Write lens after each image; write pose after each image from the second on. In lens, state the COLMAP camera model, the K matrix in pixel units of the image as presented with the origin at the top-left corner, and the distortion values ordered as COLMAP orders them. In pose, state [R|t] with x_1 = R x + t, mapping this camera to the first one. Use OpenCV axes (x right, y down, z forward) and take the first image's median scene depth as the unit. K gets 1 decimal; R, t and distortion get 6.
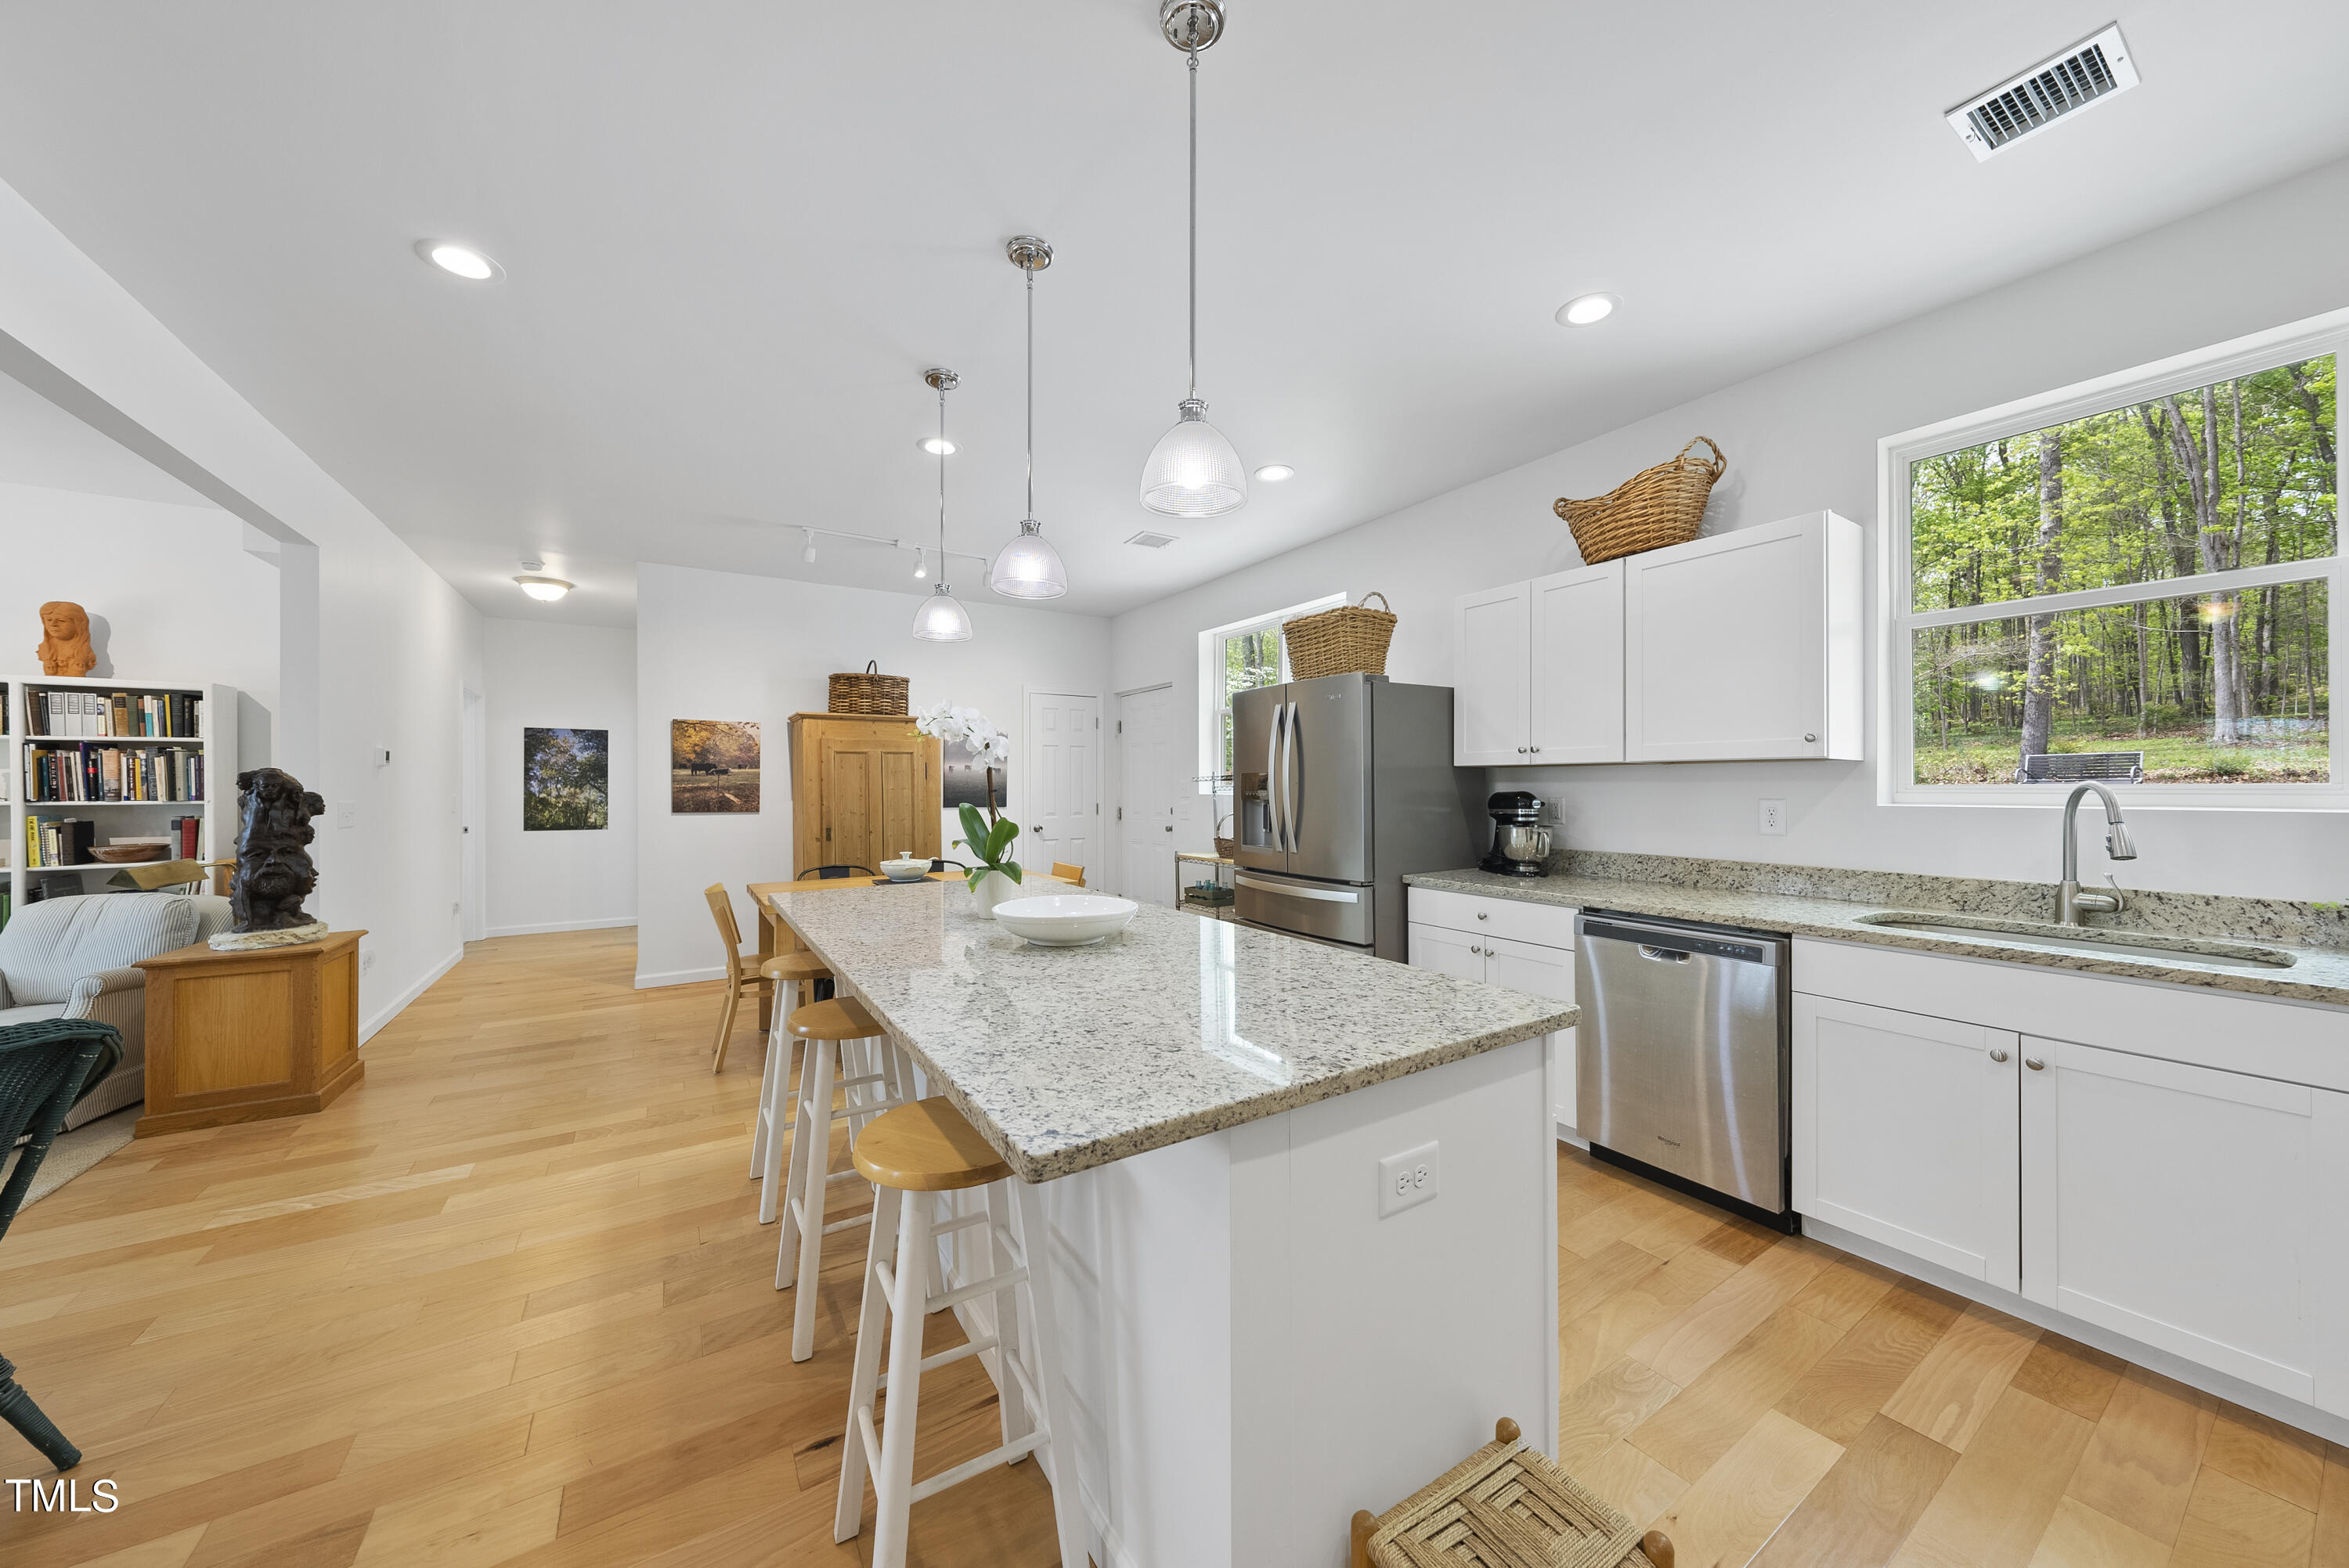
lens RADIAL K [[801.2, 0, 1164.0], [0, 801.2, 787.0], [0, 0, 1]] dist [0.000149, 0.000043]
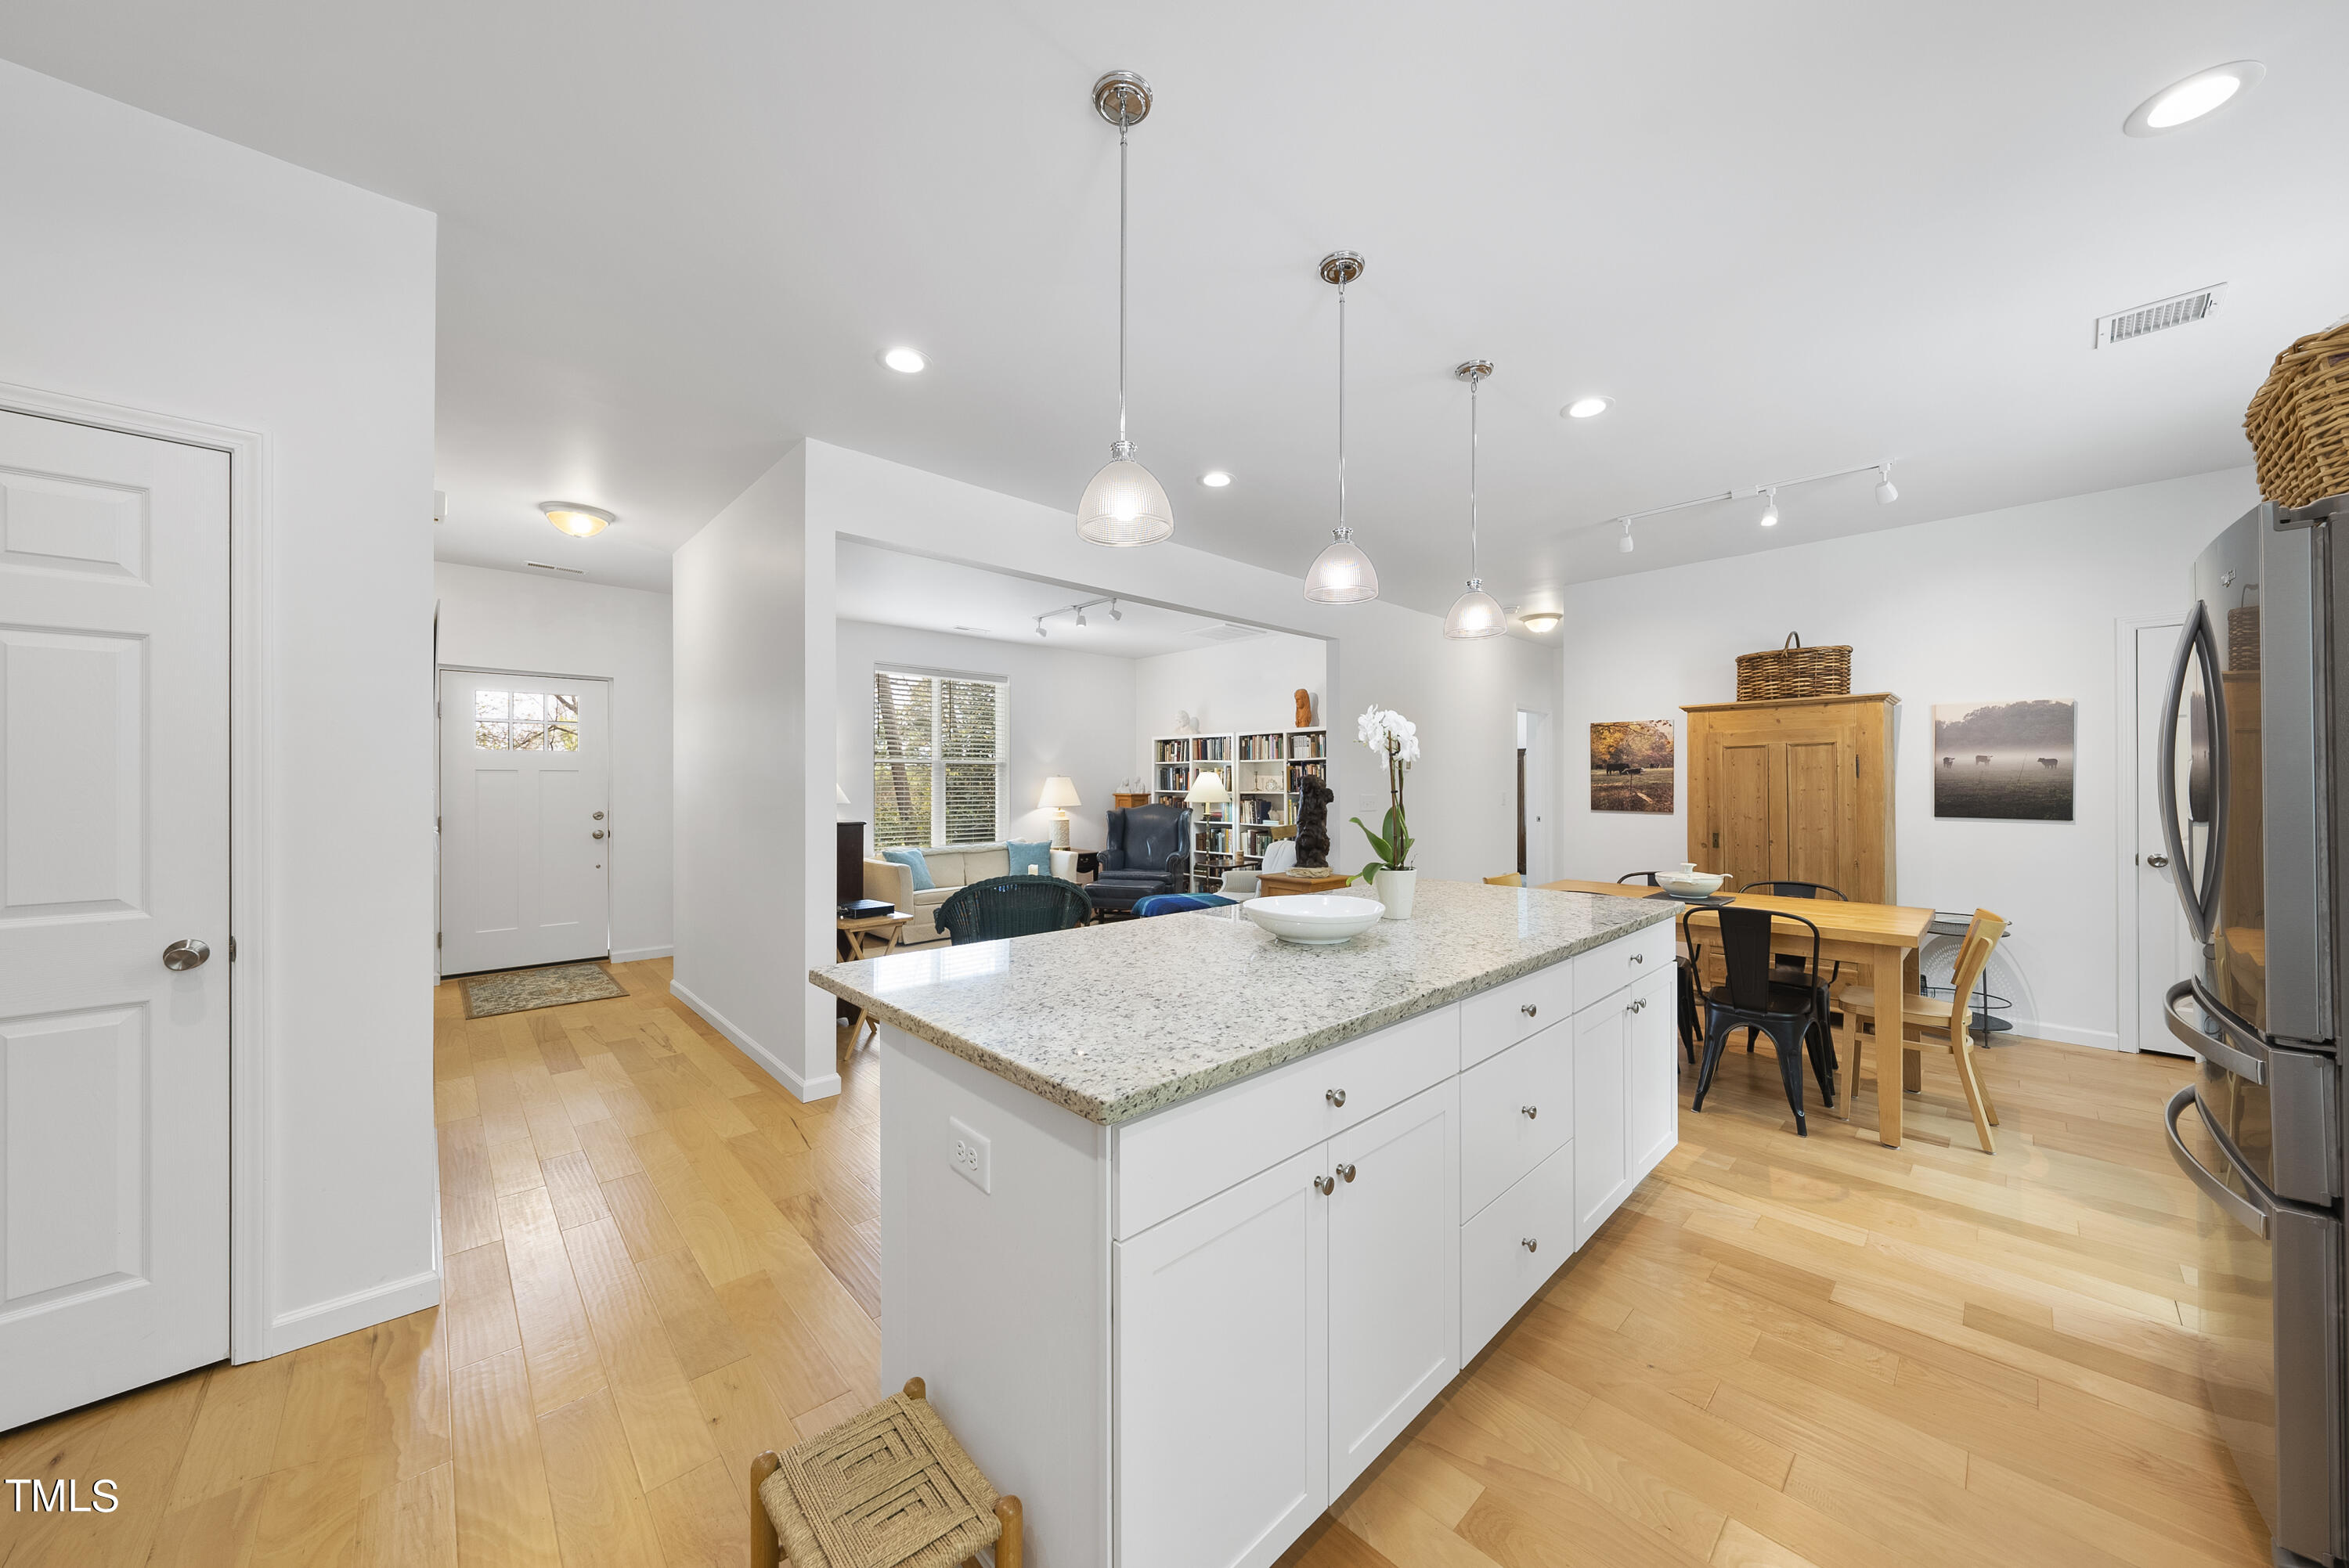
lens RADIAL K [[801.2, 0, 1178.6], [0, 801.2, 781.1], [0, 0, 1]] dist [0.000149, 0.000043]
pose [[0.182695, -0.000787, -0.983169, 0.343636], [-0.002563, 0.999996, -0.001277, -0.004088], [0.983166, 0.002753, 0.182693, 0.258184]]
